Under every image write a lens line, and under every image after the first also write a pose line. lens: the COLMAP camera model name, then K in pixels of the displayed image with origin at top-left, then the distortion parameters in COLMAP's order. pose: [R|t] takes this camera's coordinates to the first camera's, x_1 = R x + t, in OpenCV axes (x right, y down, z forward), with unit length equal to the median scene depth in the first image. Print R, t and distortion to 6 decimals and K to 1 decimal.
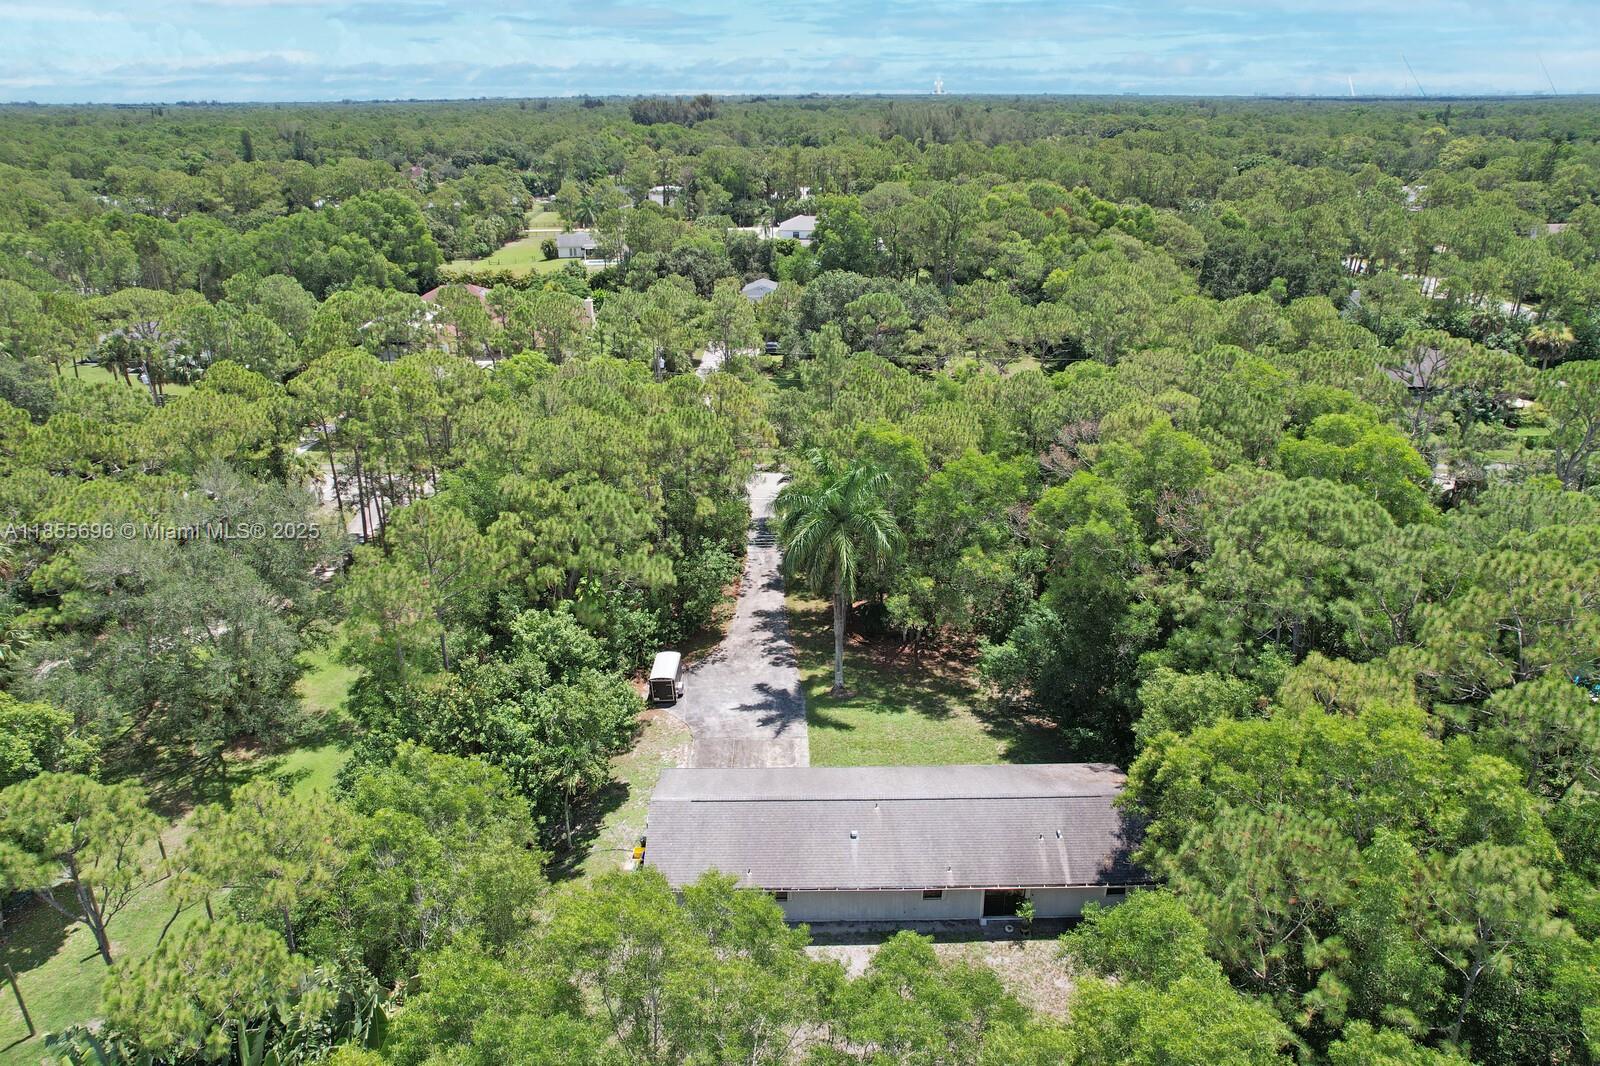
lens RADIAL K [[1029.4, 0, 780.5], [0, 1029.4, 531.9], [0, 0, 1]] dist [-0.038249, -0.001174]
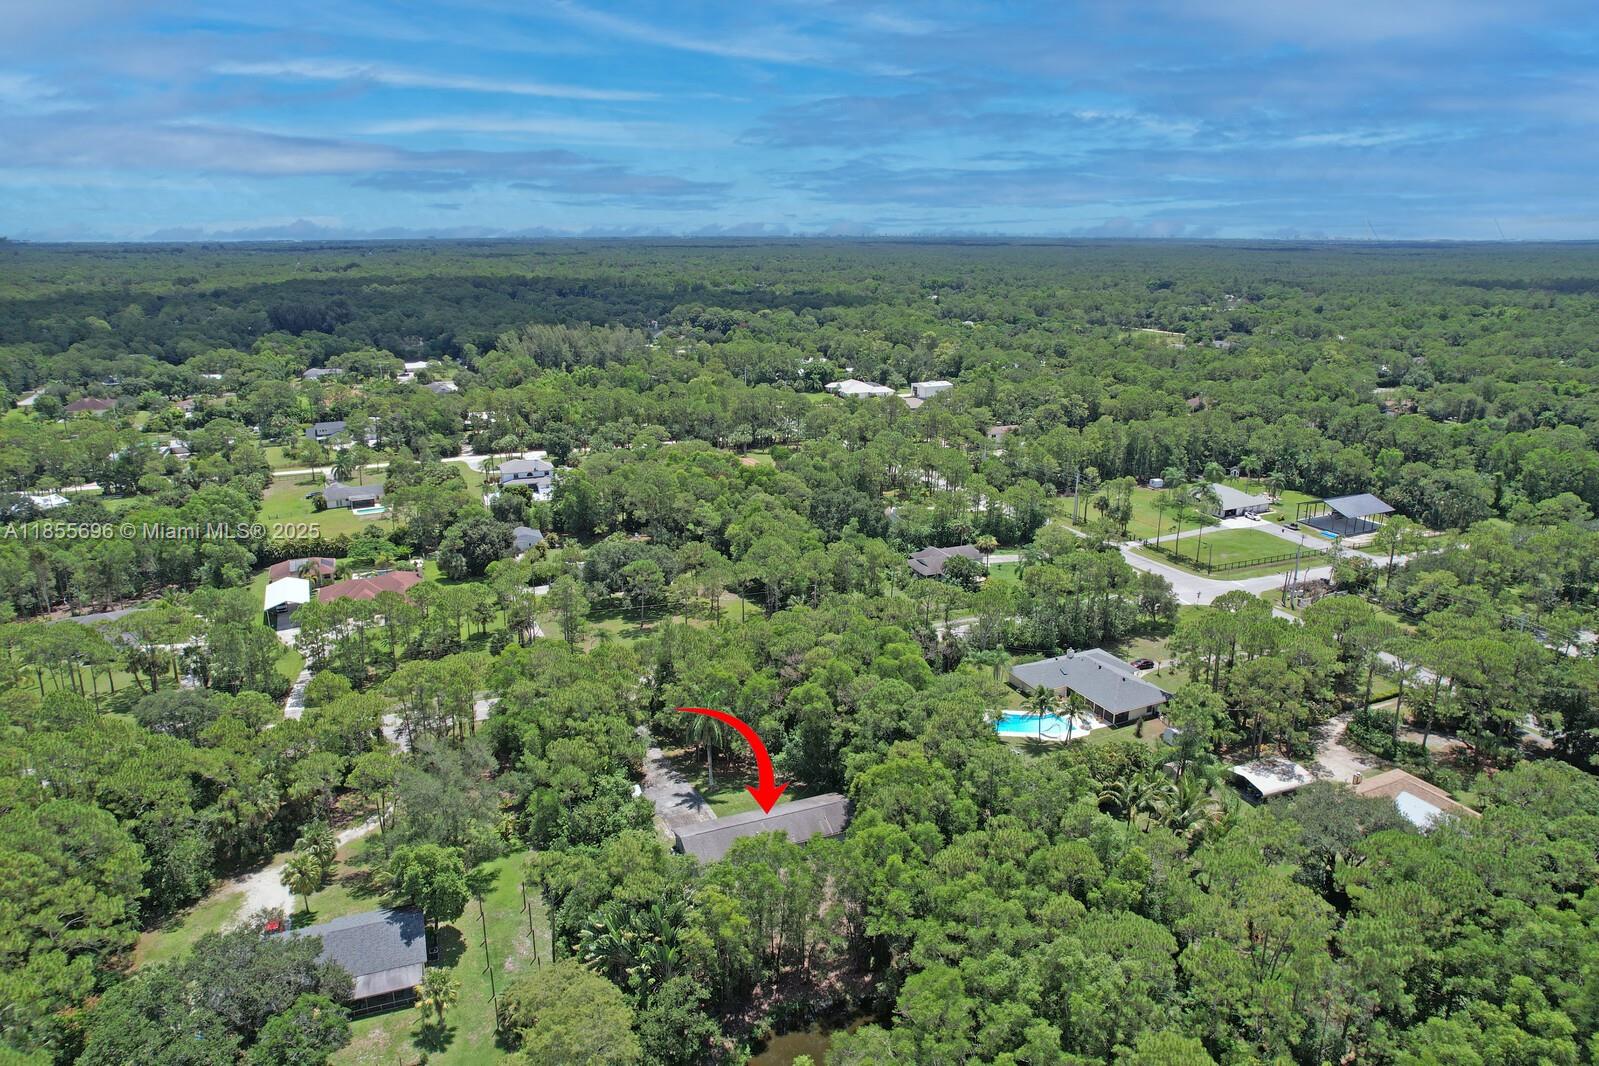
lens RADIAL K [[1057.0, 0, 749.8], [0, 1057.0, 536.6], [0, 0, 1]] dist [-0.062543, 0.100522]
pose [[0.932094, -0.105266, 0.346584, -0.650749], [0.140785, 0.986893, -0.078880, -0.208975], [-0.333738, 0.122317, 0.934697, -1.333887]]
